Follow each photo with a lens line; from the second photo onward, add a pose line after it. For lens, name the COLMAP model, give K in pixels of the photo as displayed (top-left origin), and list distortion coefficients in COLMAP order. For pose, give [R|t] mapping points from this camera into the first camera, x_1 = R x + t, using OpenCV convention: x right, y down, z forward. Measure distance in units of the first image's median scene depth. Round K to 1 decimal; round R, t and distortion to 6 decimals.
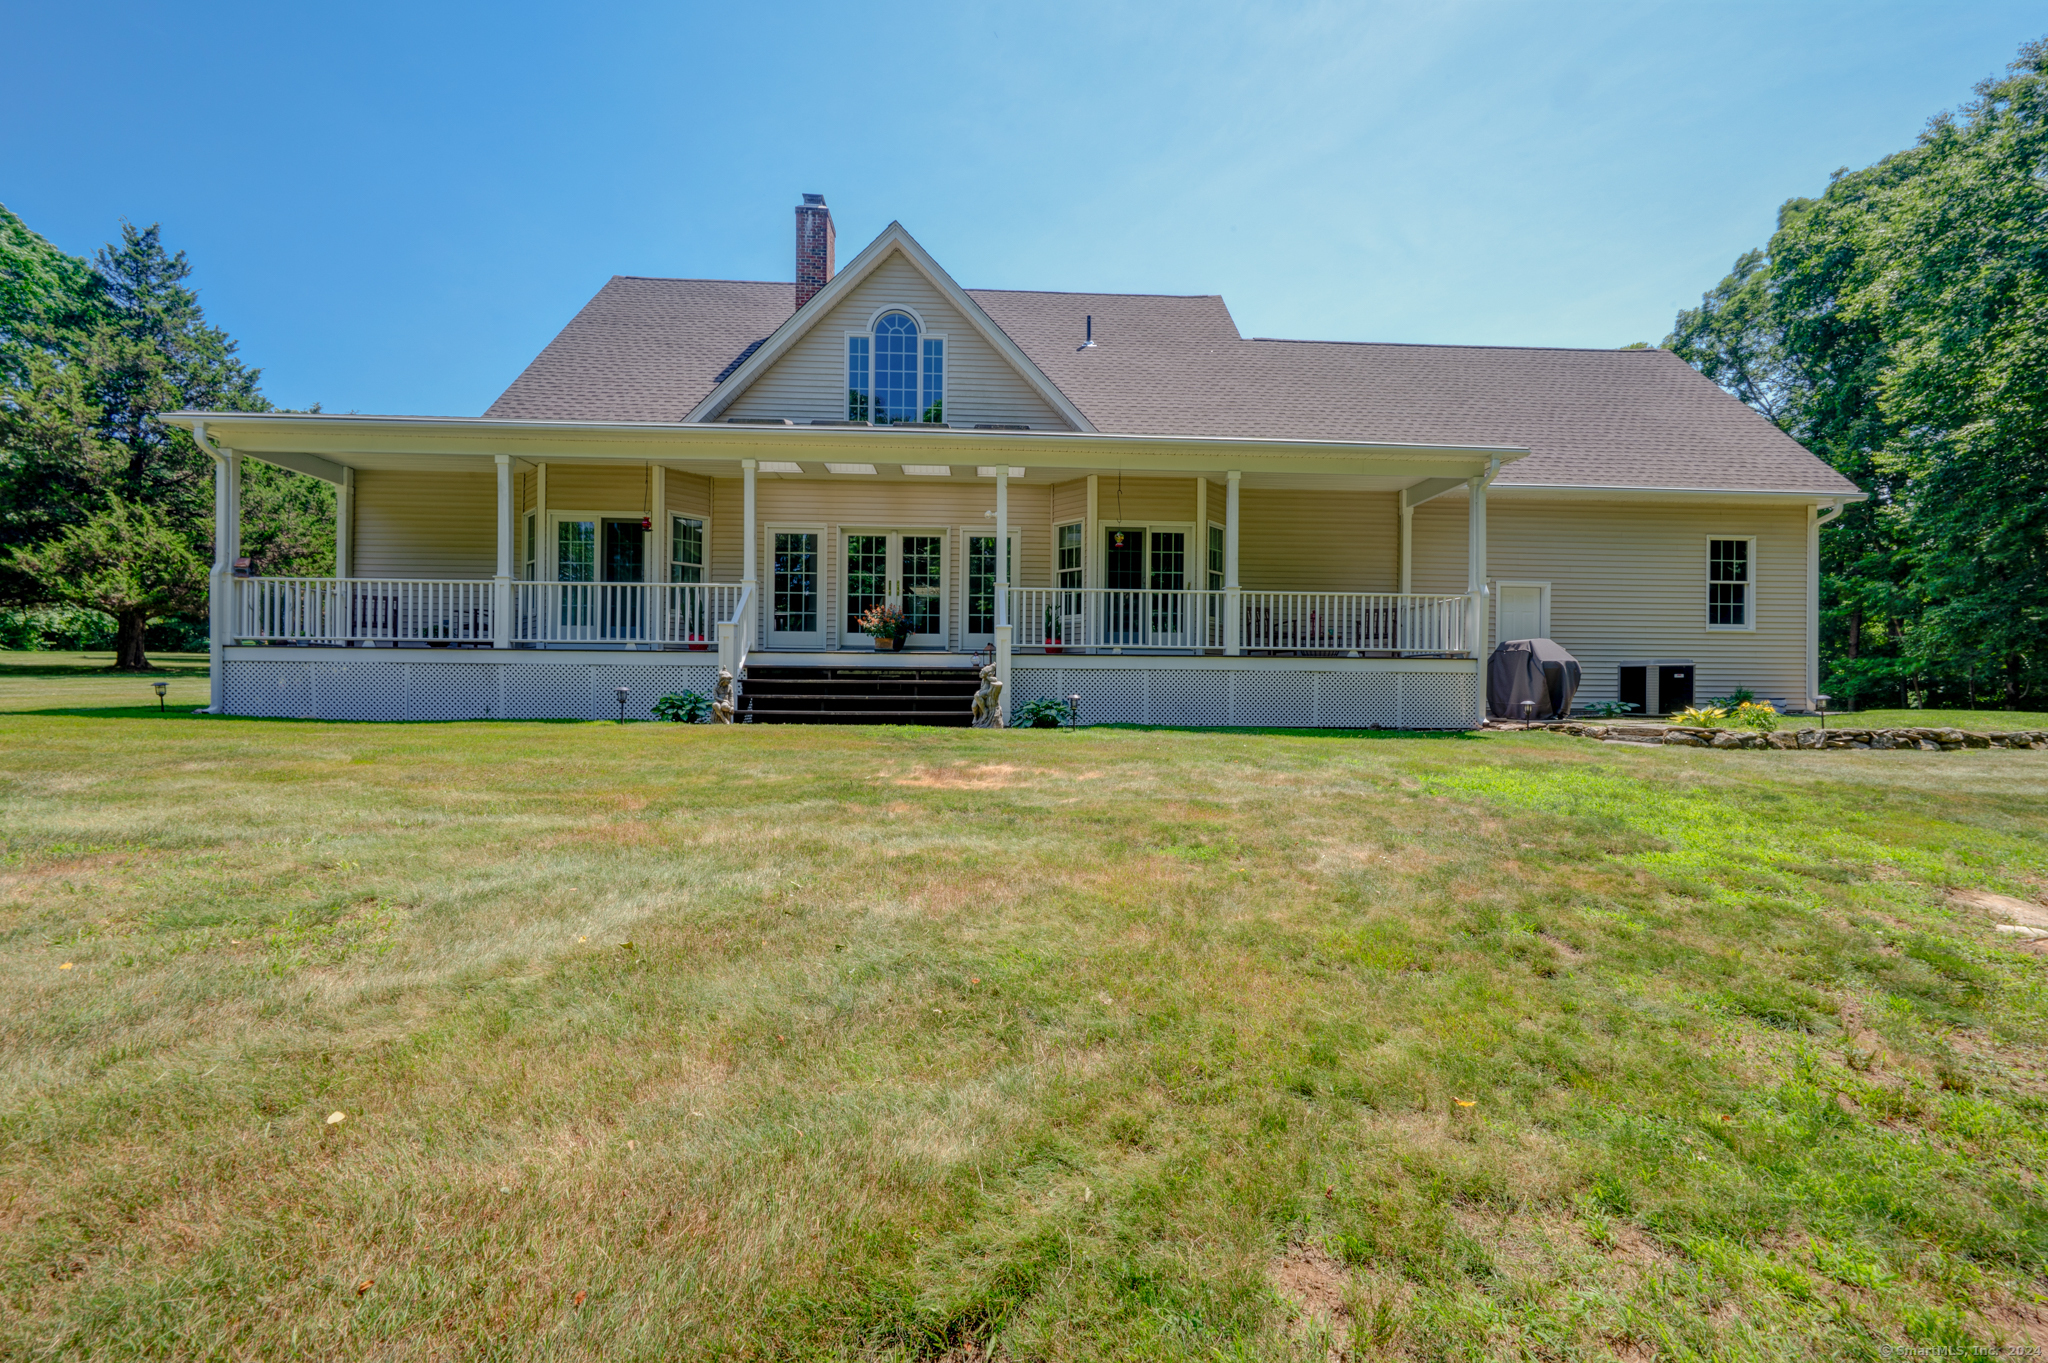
lens RADIAL K [[831.3, 0, 1024.0], [0, 831.3, 681.5], [0, 0, 1]] dist [-0.001984, -0.000200]
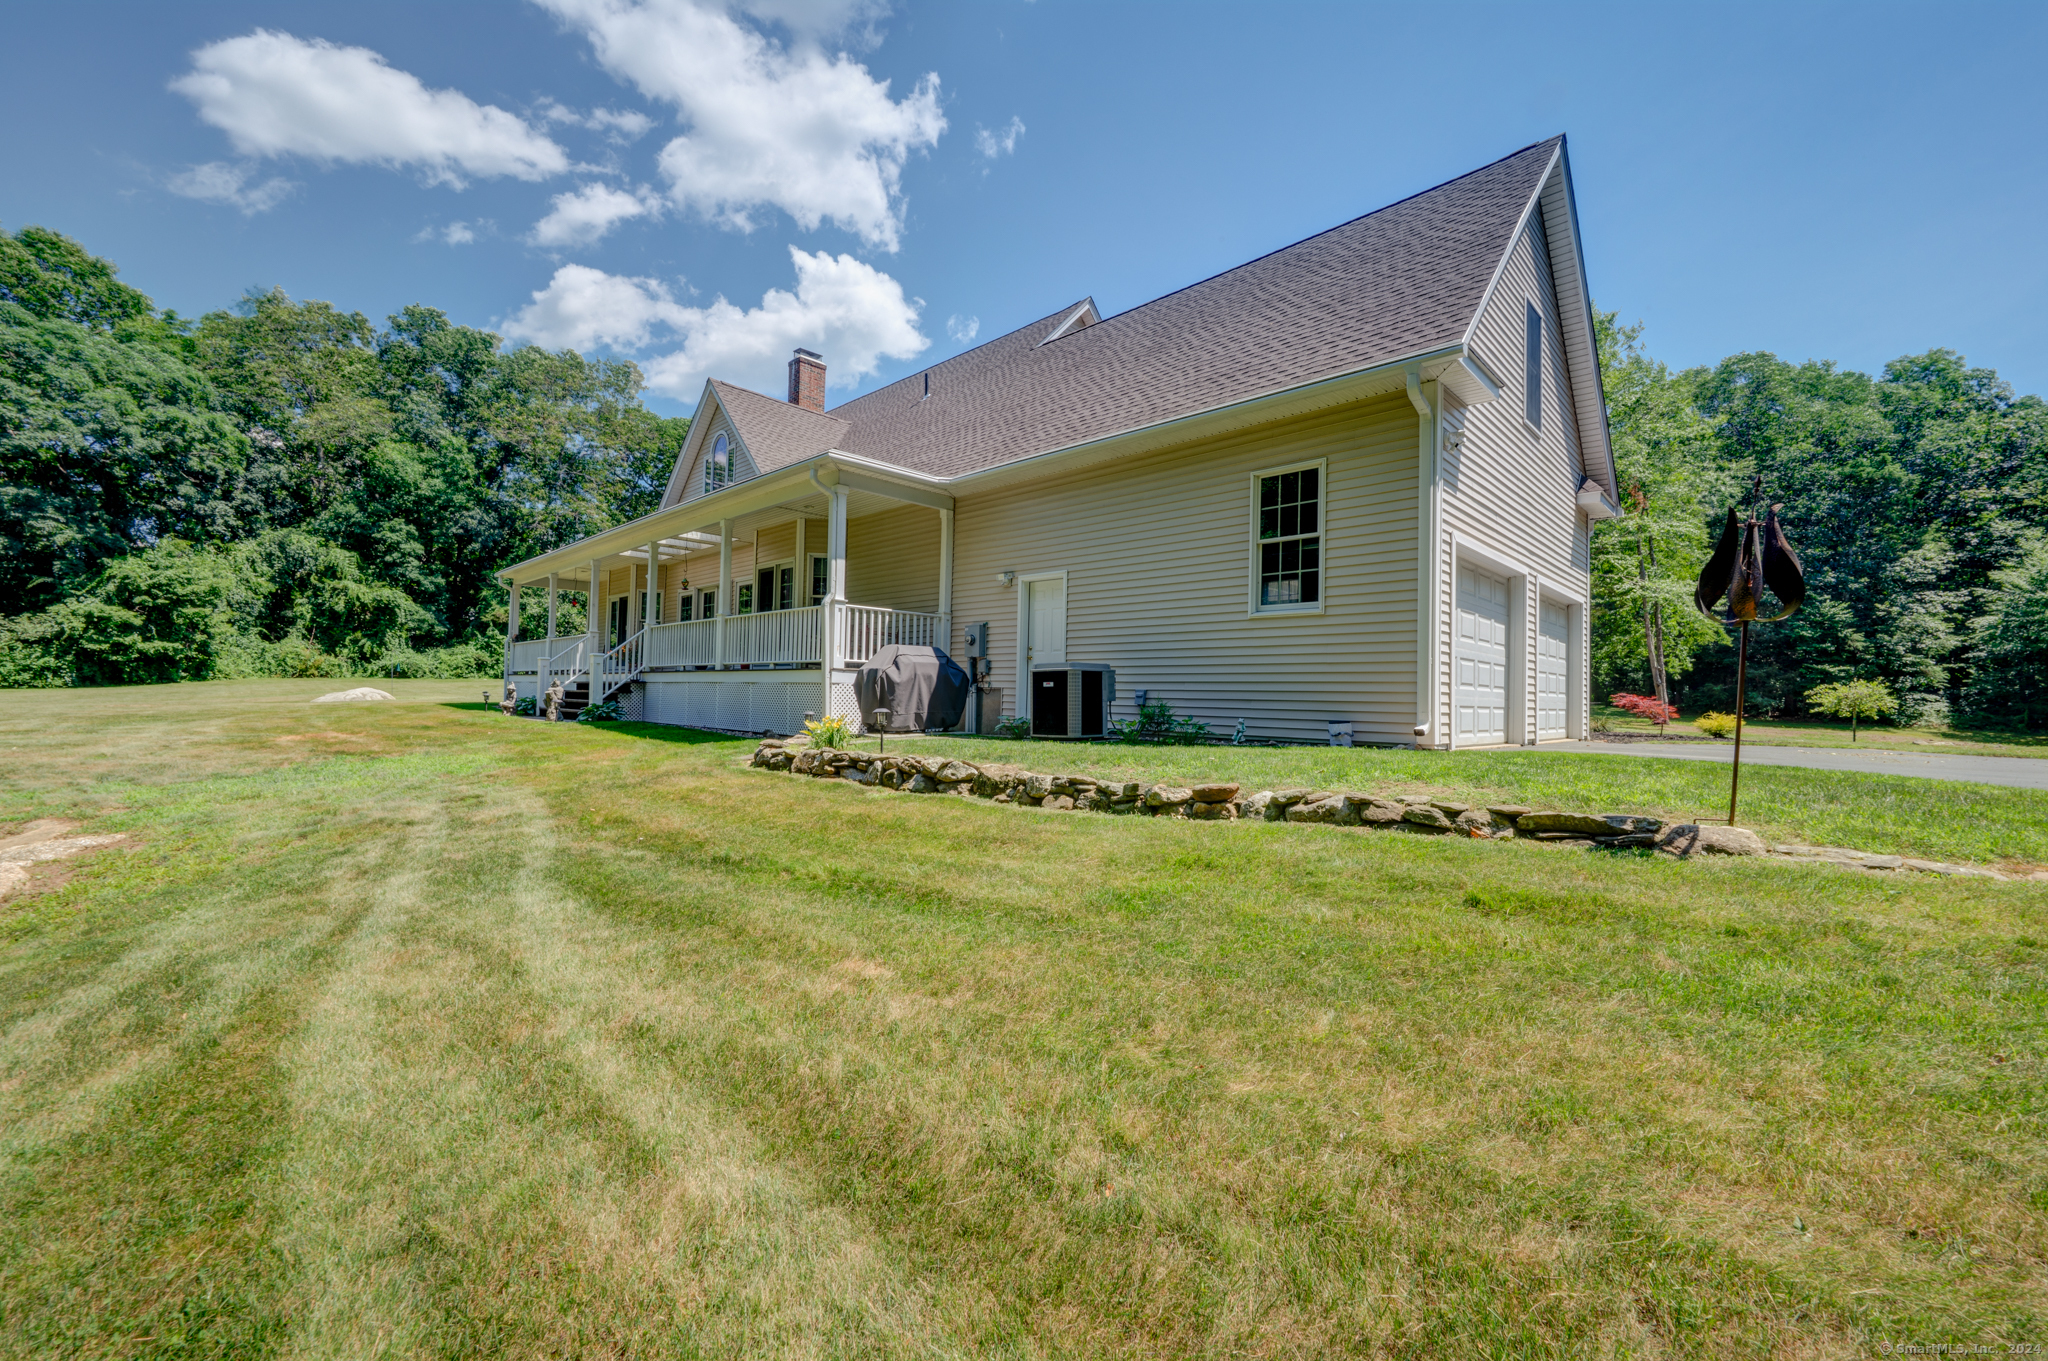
lens RADIAL K [[831.3, 0, 1024.0], [0, 831.3, 680.5], [0, 0, 1]] dist [-0.001984, -0.000200]
pose [[0.668528, -0.008848, -0.743634, 1.499229], [-0.002270, 0.999900, -0.013938, -0.001272], [0.743683, 0.011006, 0.668441, 0.531086]]
